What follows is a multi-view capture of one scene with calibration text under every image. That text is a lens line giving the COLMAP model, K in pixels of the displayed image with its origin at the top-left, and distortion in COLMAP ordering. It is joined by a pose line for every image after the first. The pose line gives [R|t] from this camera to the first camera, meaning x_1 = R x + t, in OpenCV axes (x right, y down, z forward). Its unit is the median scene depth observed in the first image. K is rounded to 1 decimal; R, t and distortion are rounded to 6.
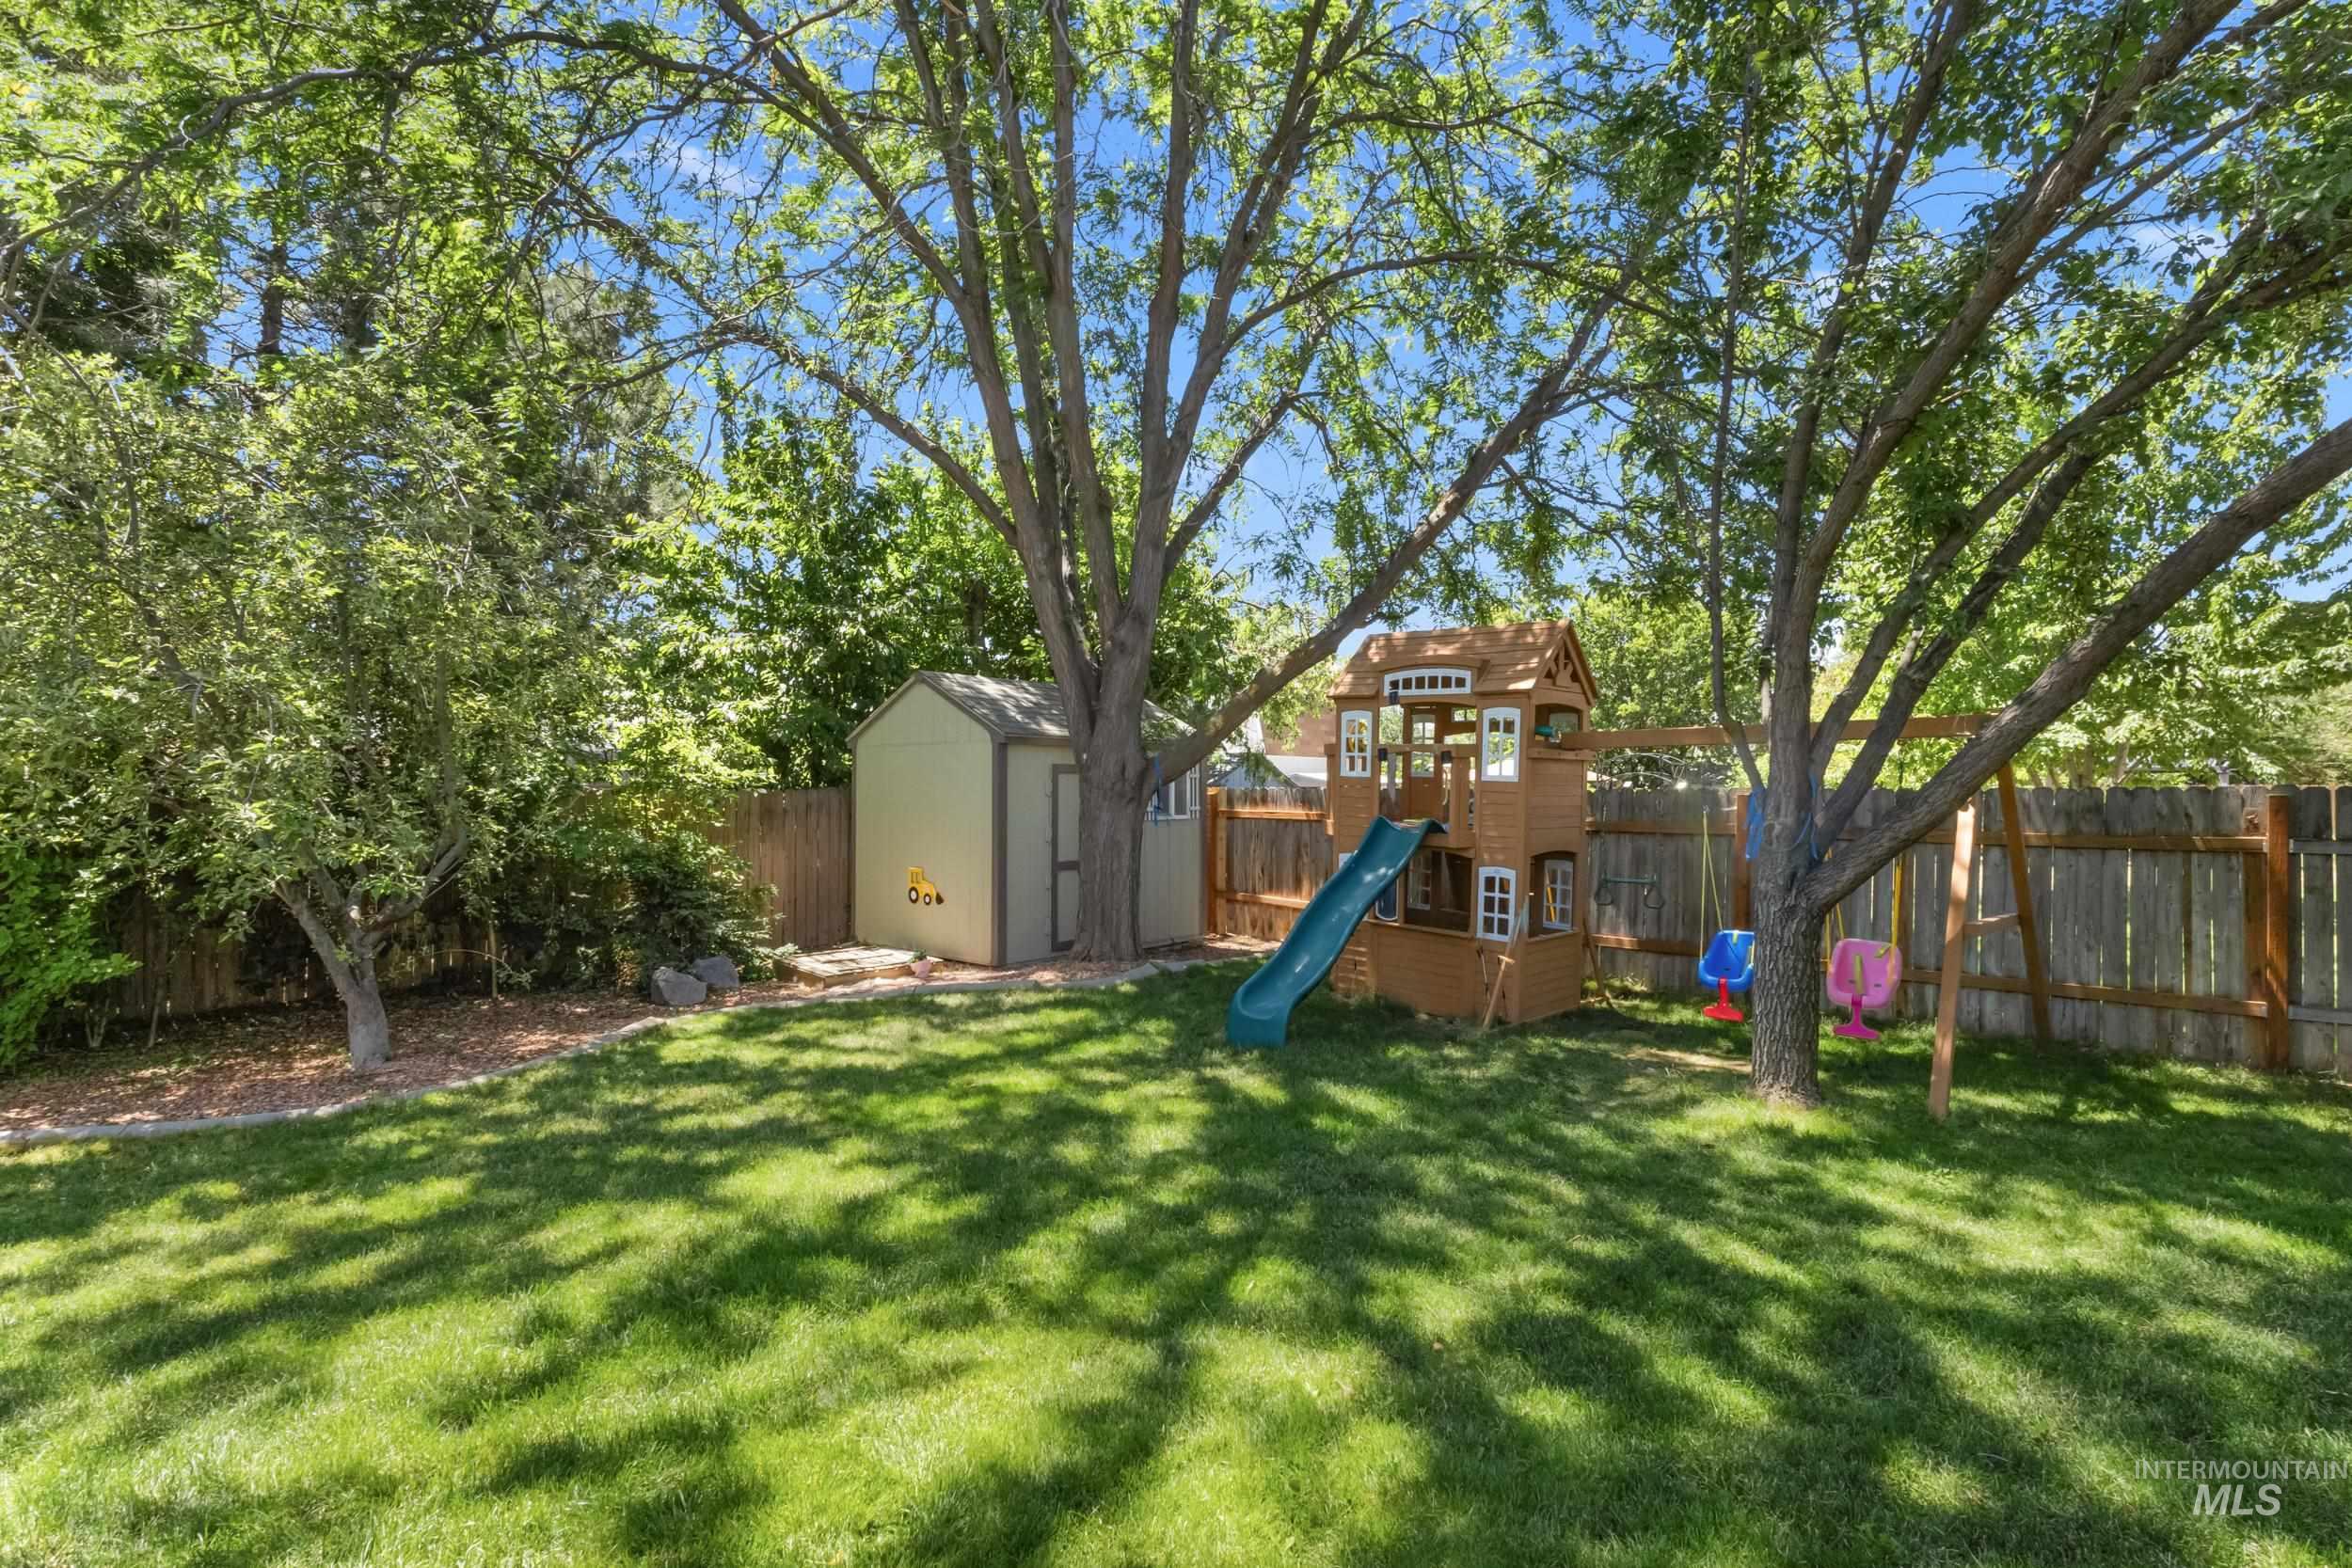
lens RADIAL K [[1095.6, 0, 1168.1], [0, 1095.6, 785.3], [0, 0, 1]] dist [0.002370, 0.002593]
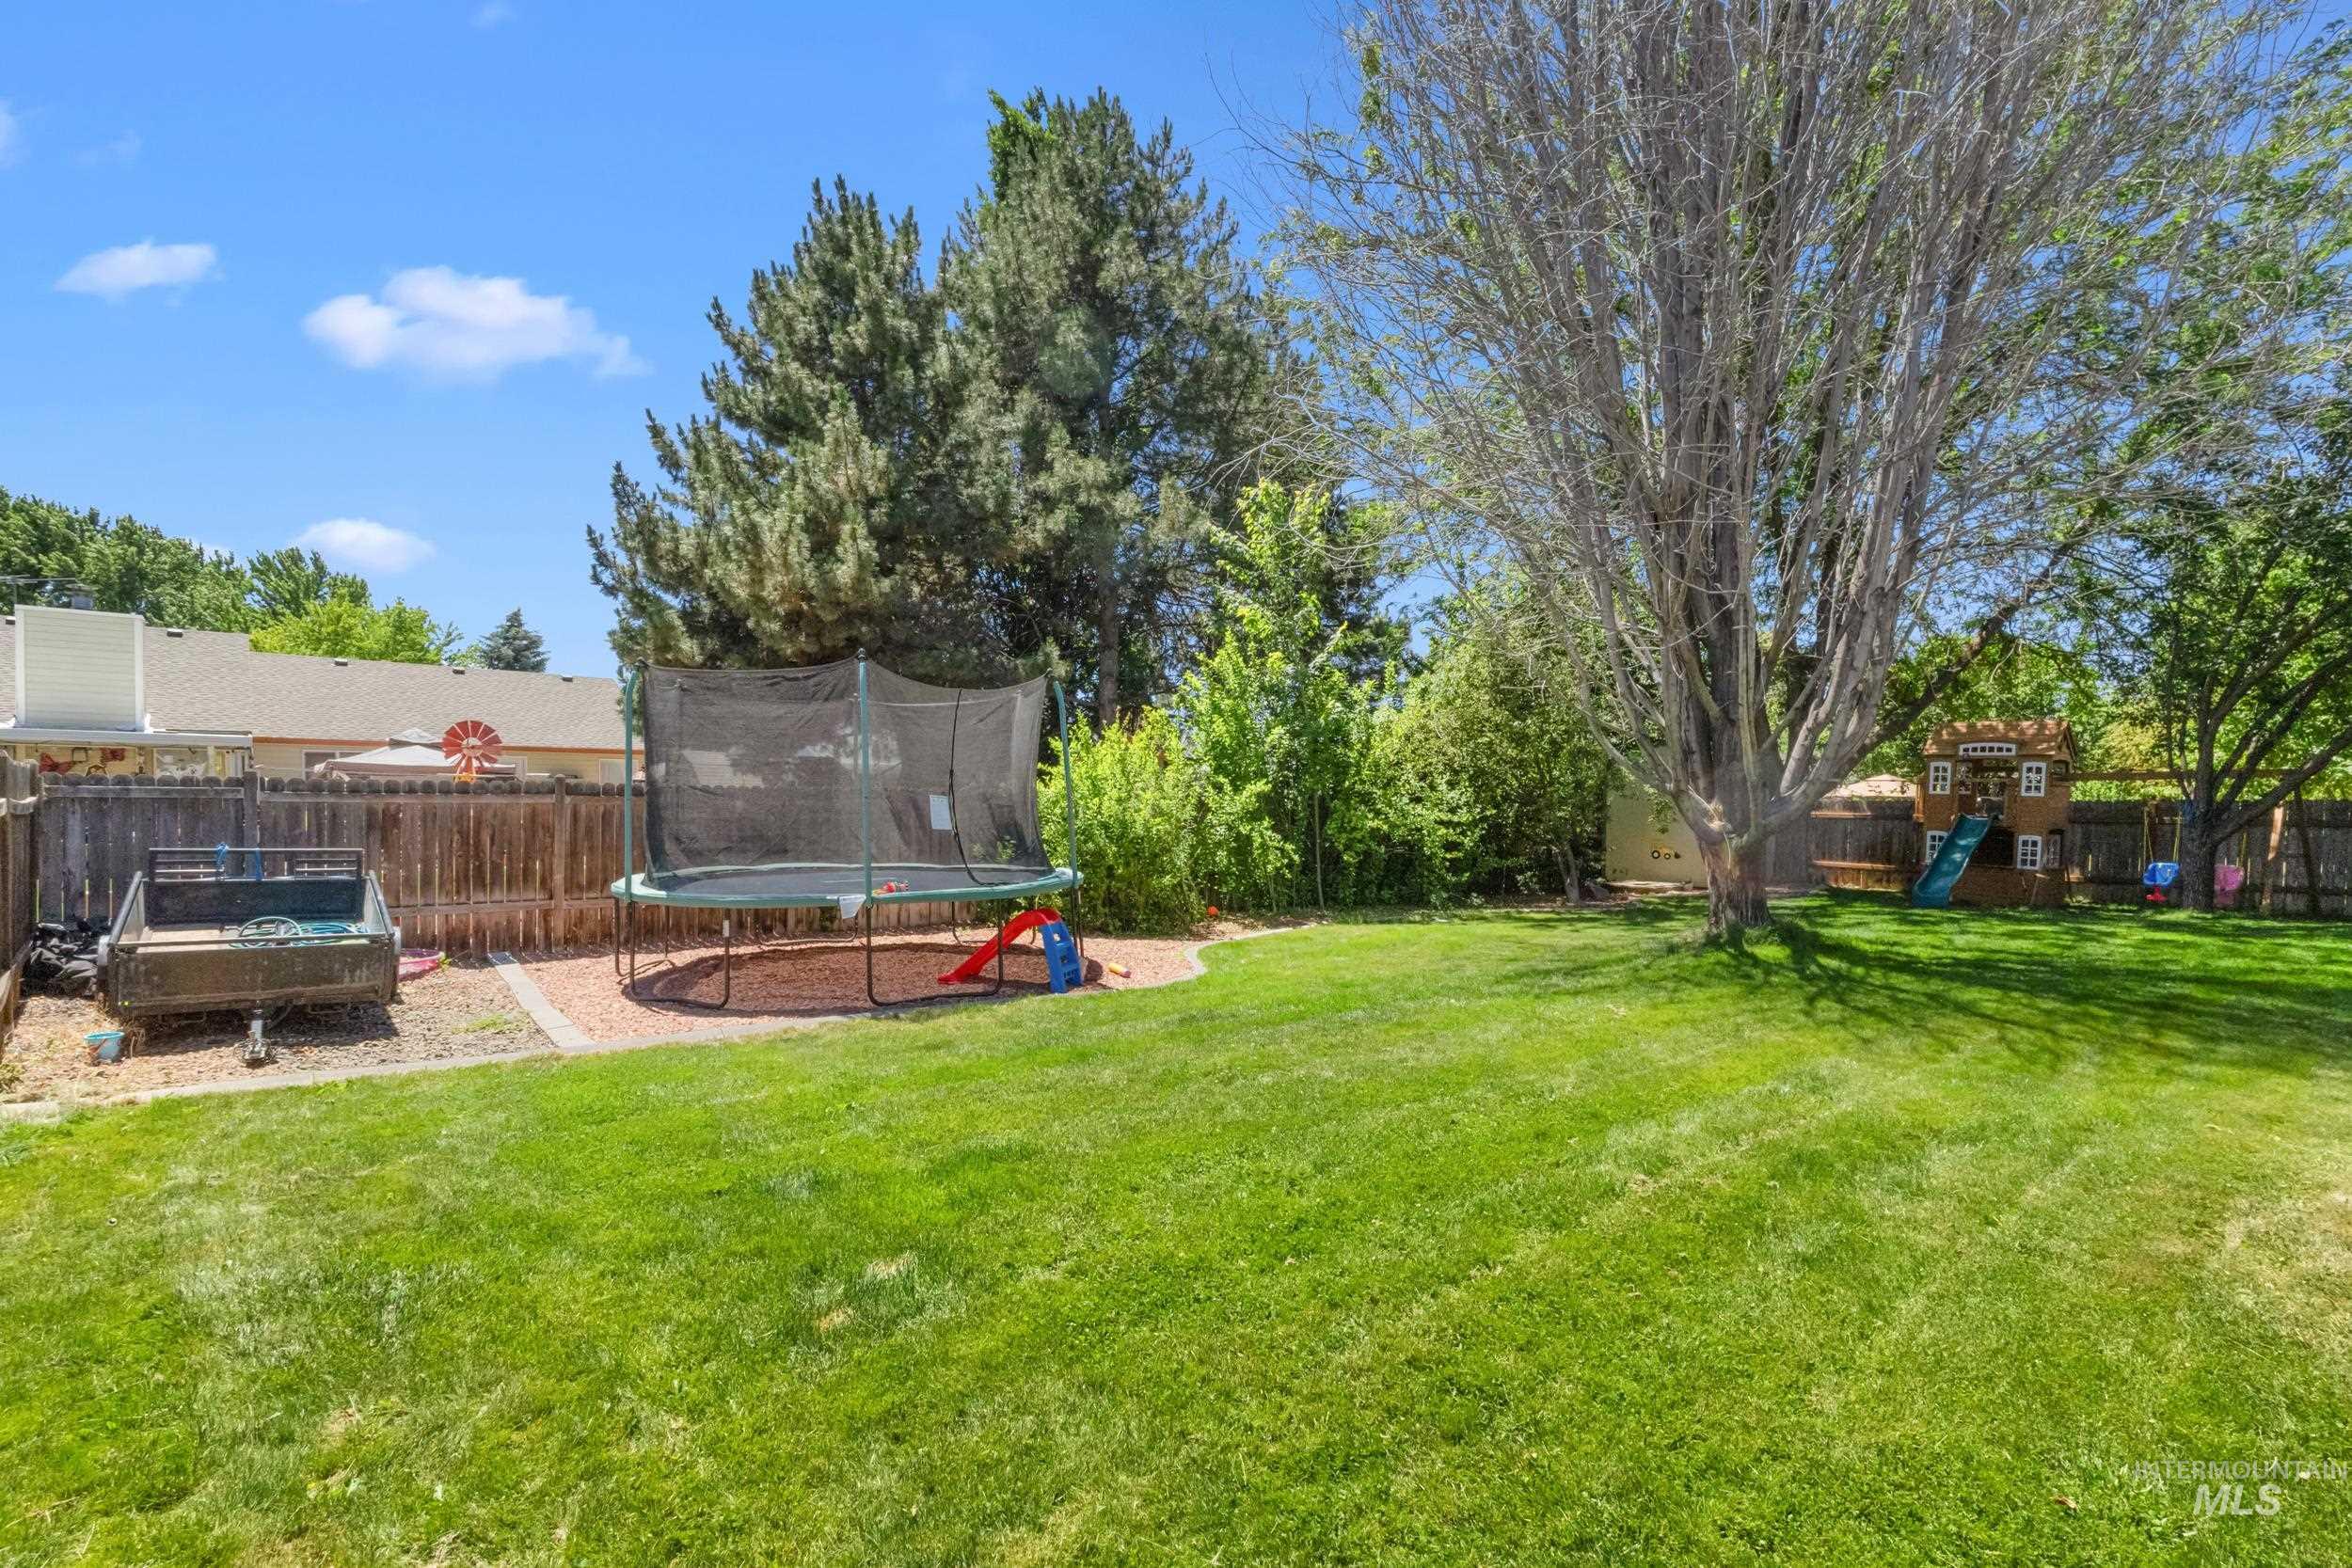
lens RADIAL K [[1095.6, 0, 1184.3], [0, 1095.6, 799.5], [0, 0, 1]] dist [0.002370, 0.002593]
pose [[0.989381, 0.003471, -0.145304, -1.046549], [-0.004609, 0.999961, -0.007492, 0.028477], [0.145272, 0.008082, 0.989359, -1.401044]]
